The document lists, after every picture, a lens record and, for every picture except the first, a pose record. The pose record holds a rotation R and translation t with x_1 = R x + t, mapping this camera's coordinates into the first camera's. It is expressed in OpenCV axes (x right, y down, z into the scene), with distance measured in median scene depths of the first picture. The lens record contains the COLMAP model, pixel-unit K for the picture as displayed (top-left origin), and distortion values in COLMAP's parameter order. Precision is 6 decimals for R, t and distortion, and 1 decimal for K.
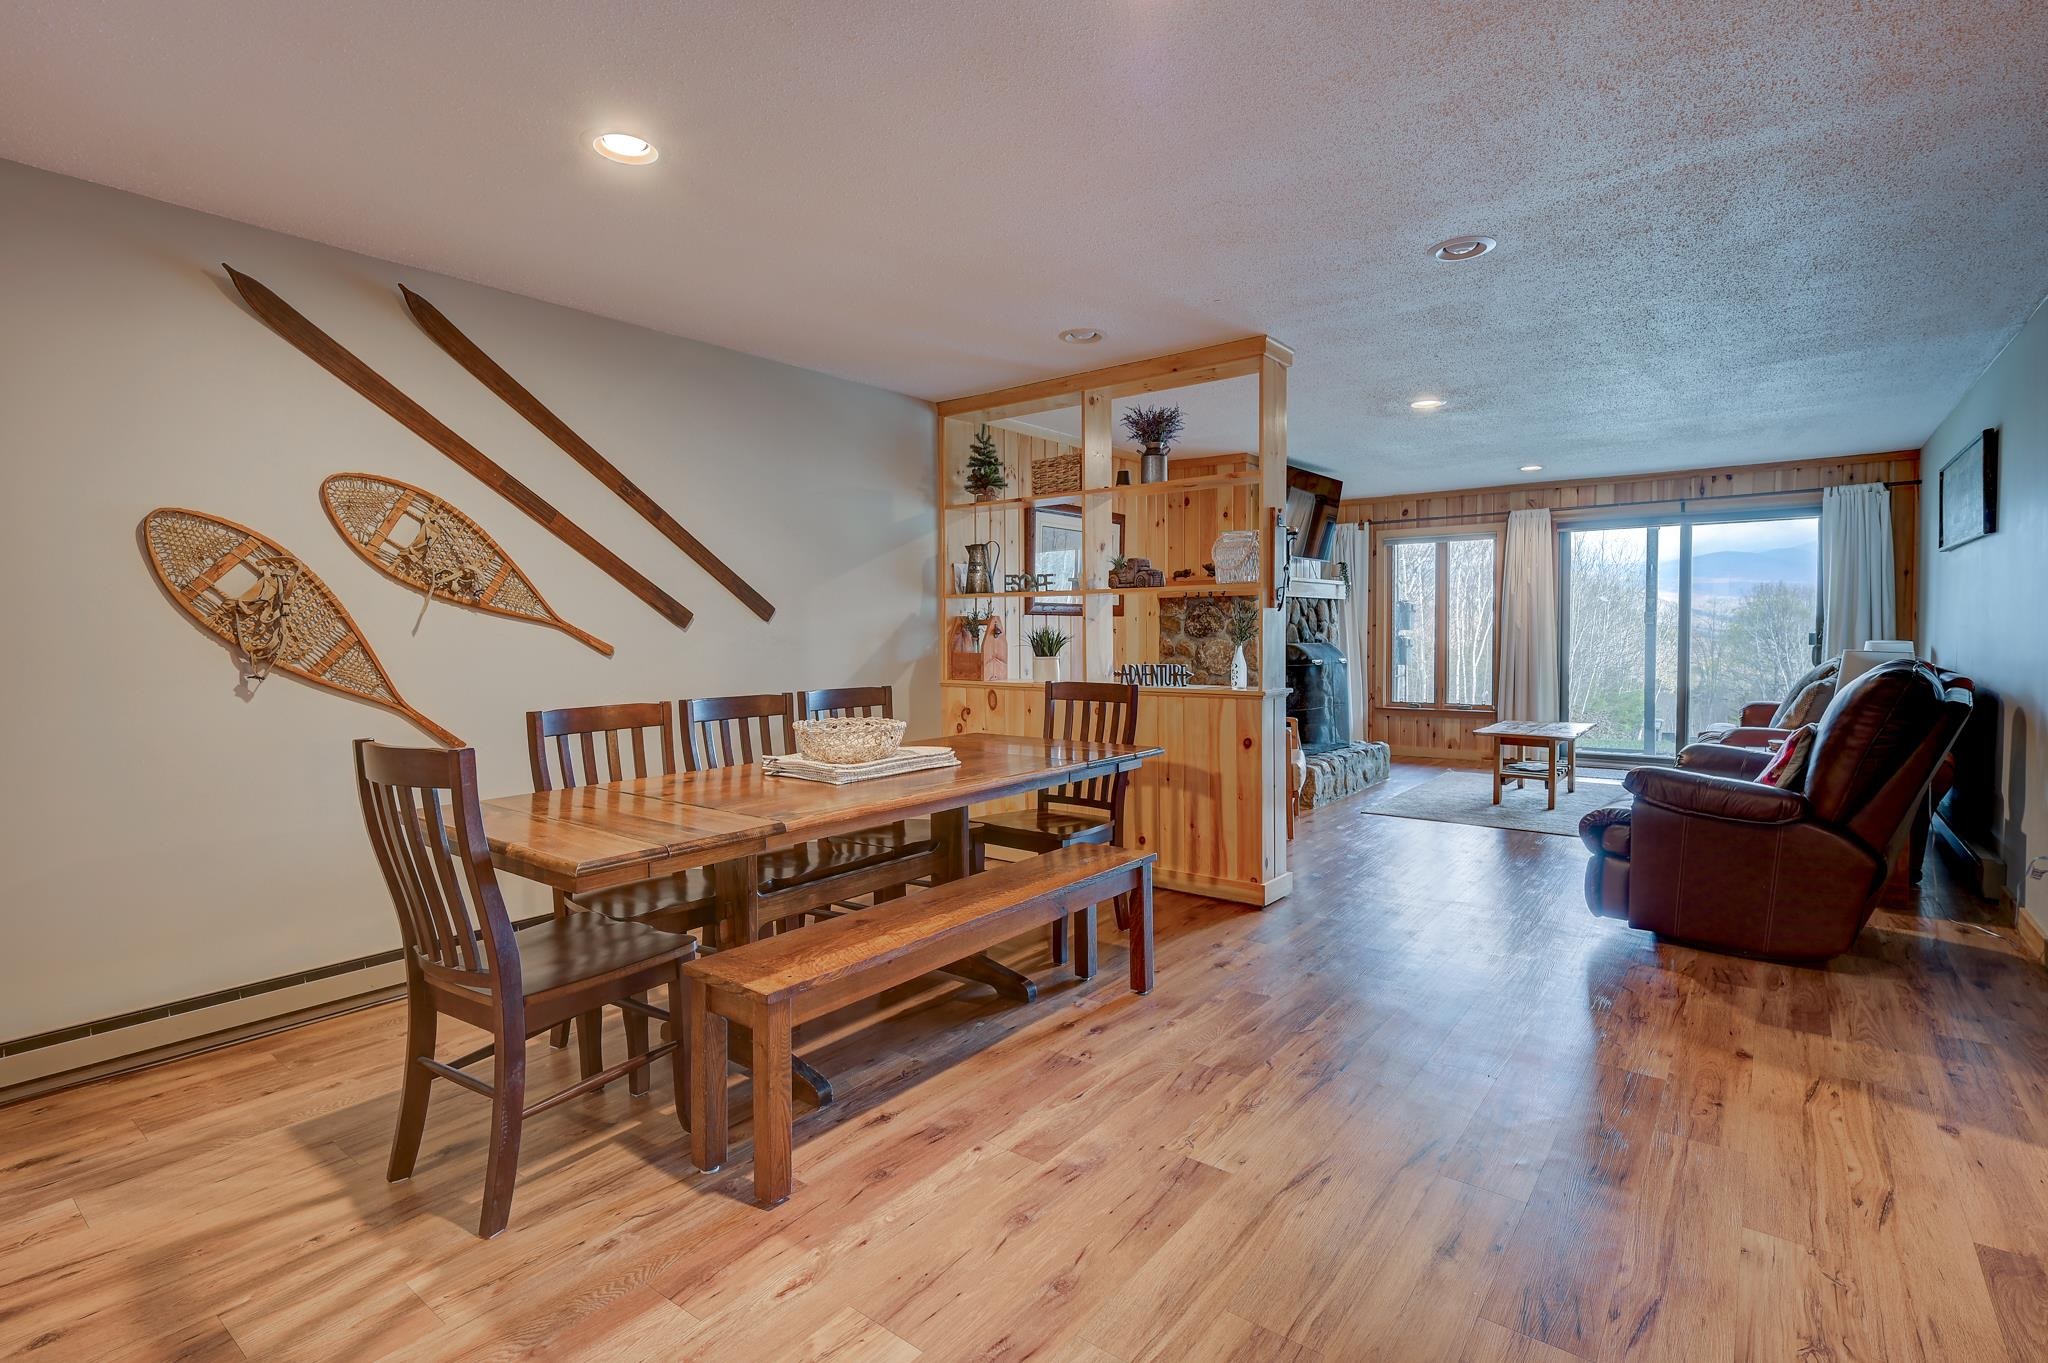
lens RADIAL K [[972.5, 0, 1042.3], [0, 972.5, 661.9], [0, 0, 1]] dist [0.002970, -0.000966]
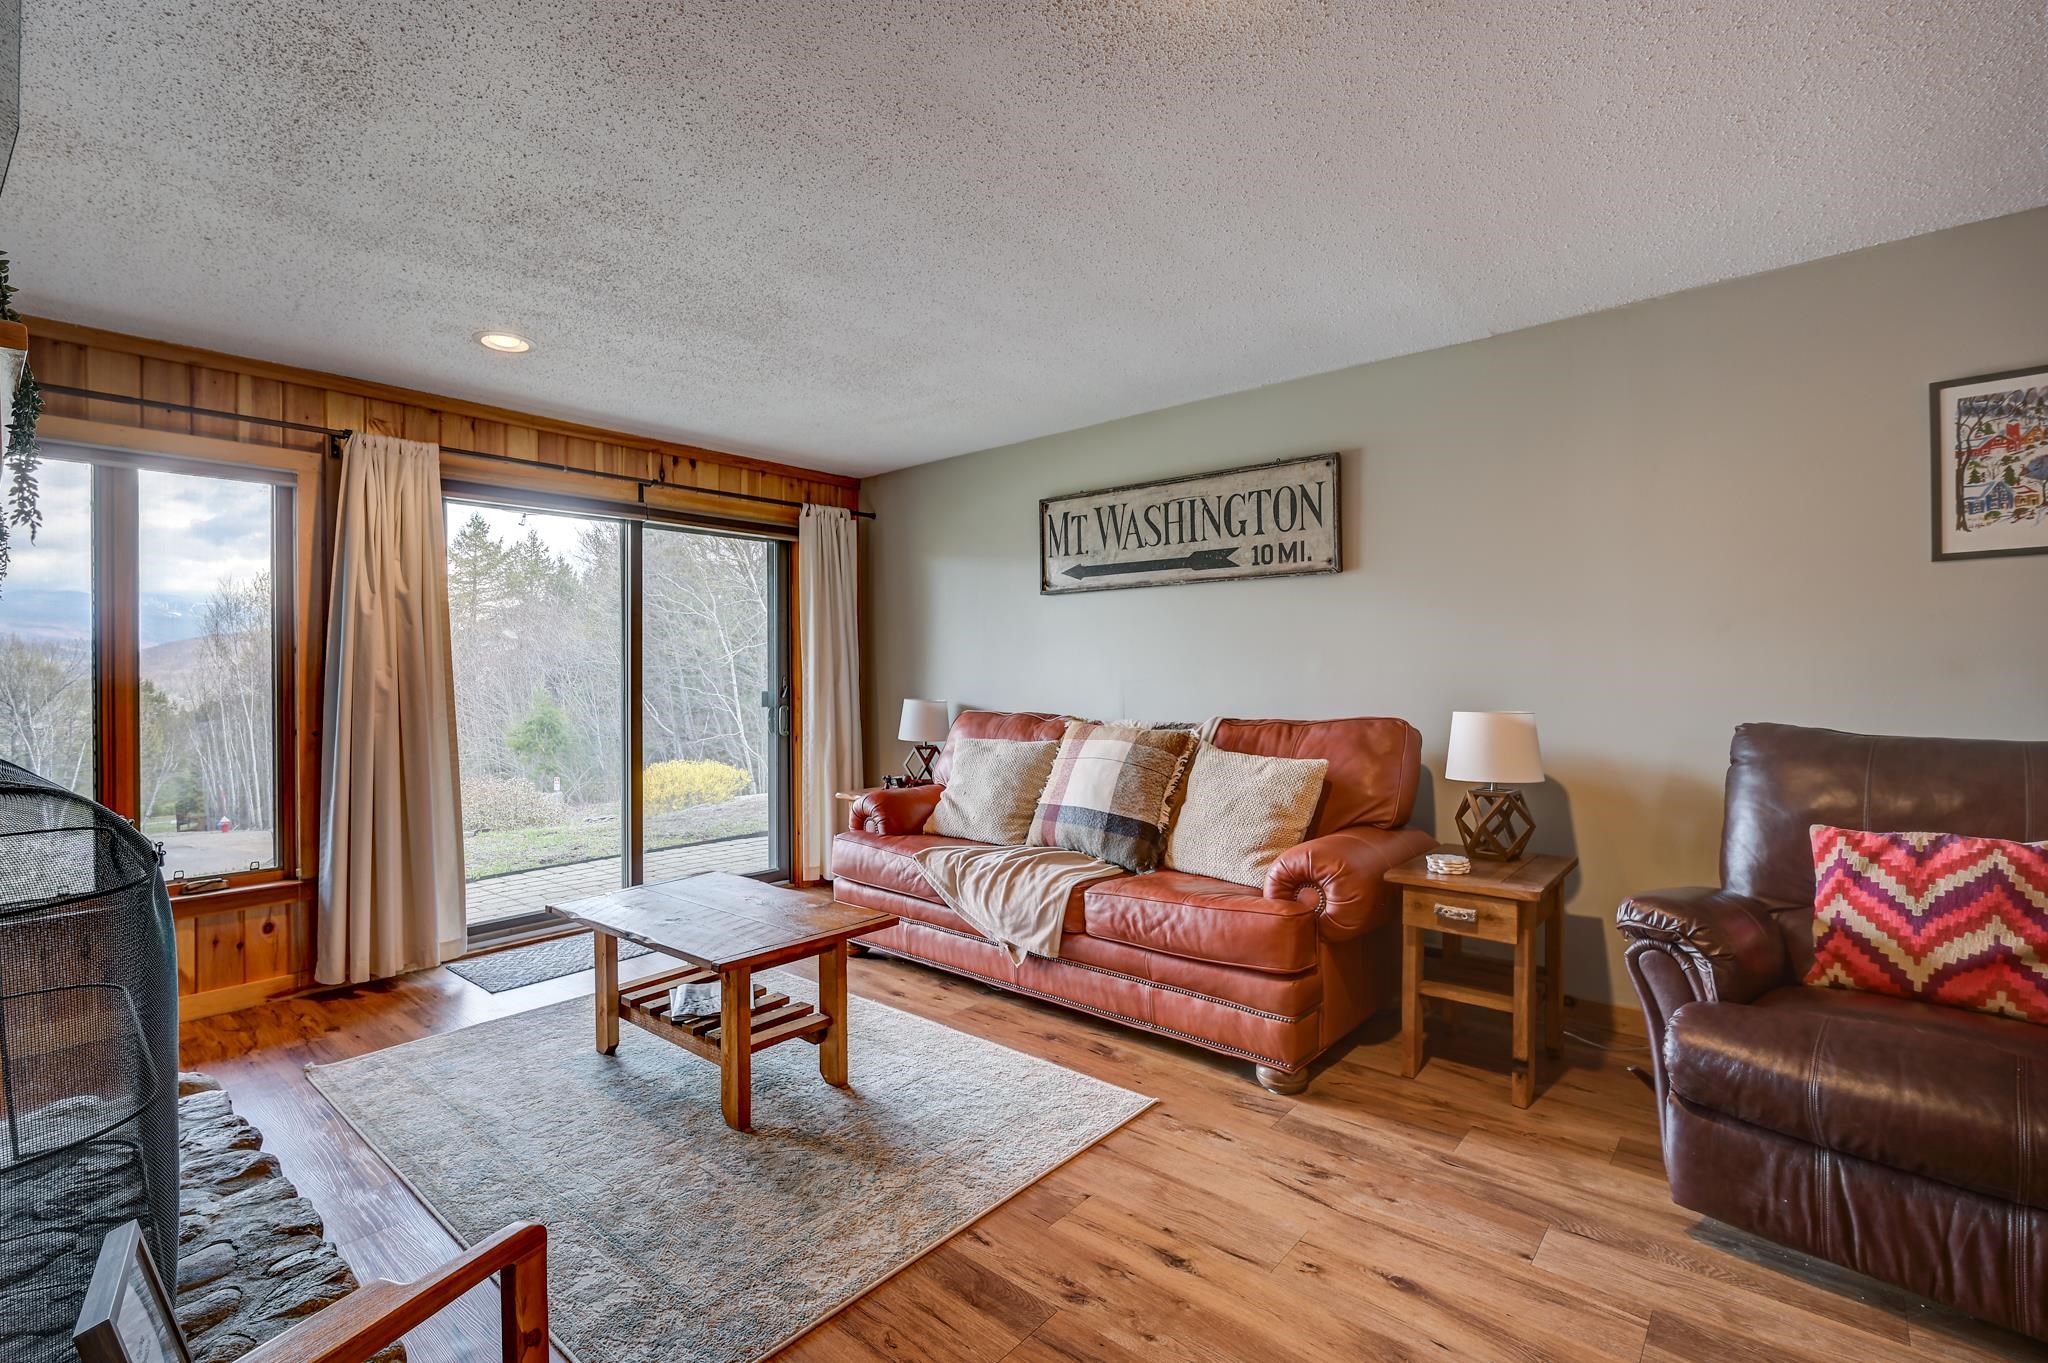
lens RADIAL K [[923.6, 0, 1070.6], [0, 923.6, 662.1], [0, 0, 1]] dist [-0.006797, 0.004256]
pose [[0.042258, 0.018836, 0.998929, 0.126342], [0.043762, 0.998828, -0.020685, -0.043454], [-0.998148, 0.044589, 0.041384, 1.210359]]
